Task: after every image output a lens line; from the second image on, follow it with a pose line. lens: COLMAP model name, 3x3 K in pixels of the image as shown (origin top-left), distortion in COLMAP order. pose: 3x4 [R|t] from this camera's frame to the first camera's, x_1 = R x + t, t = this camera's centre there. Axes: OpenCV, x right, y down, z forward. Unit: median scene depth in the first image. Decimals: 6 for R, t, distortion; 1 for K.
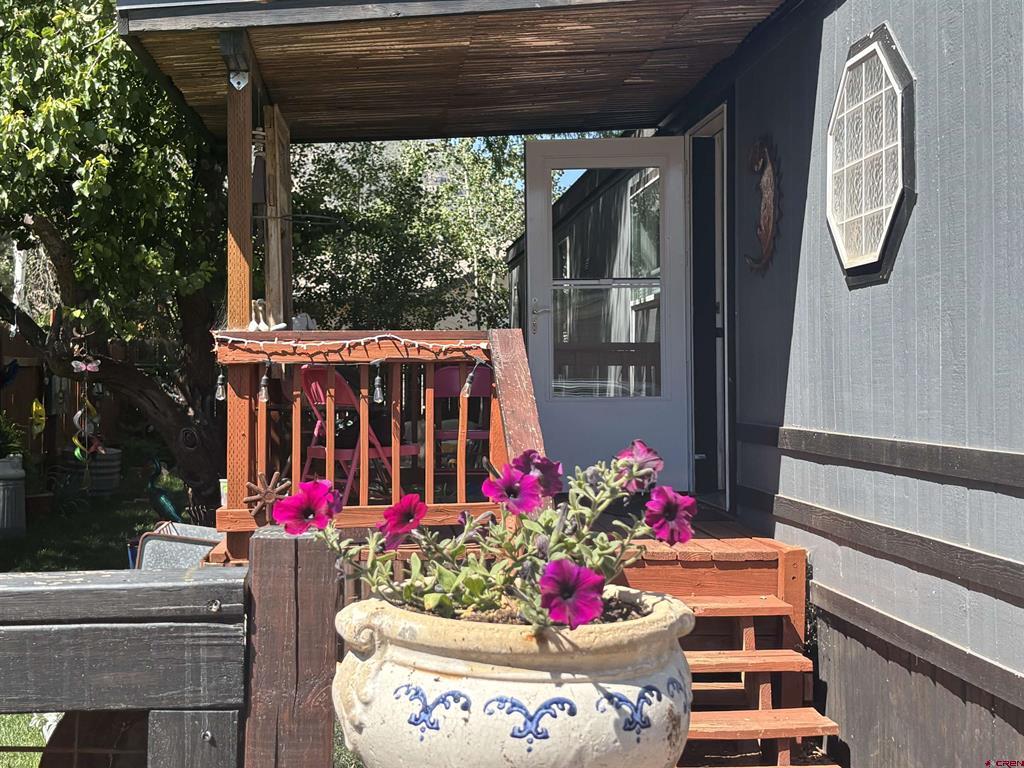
lens RADIAL K [[1432.1, 0, 511.9], [0, 1432.1, 383.9], [0, 0, 1]] dist [0.101489, 0.000000]
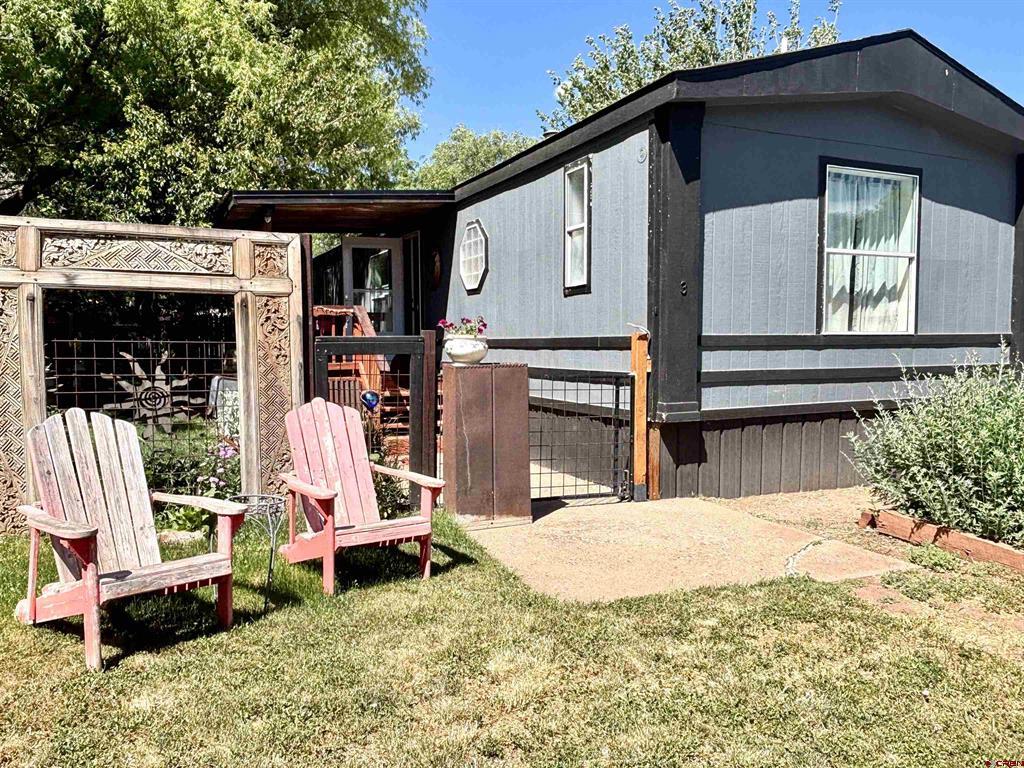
lens RADIAL K [[744.6, 0, 514.6], [0, 744.6, 384.3], [0, 0, 1]] dist [-0.000063, -0.008377]
pose [[0.937620, -0.016319, 0.347278, -0.269029], [-0.003023, 0.998477, 0.055081, 0.044442], [-0.347649, -0.052695, 0.936143, -0.670390]]
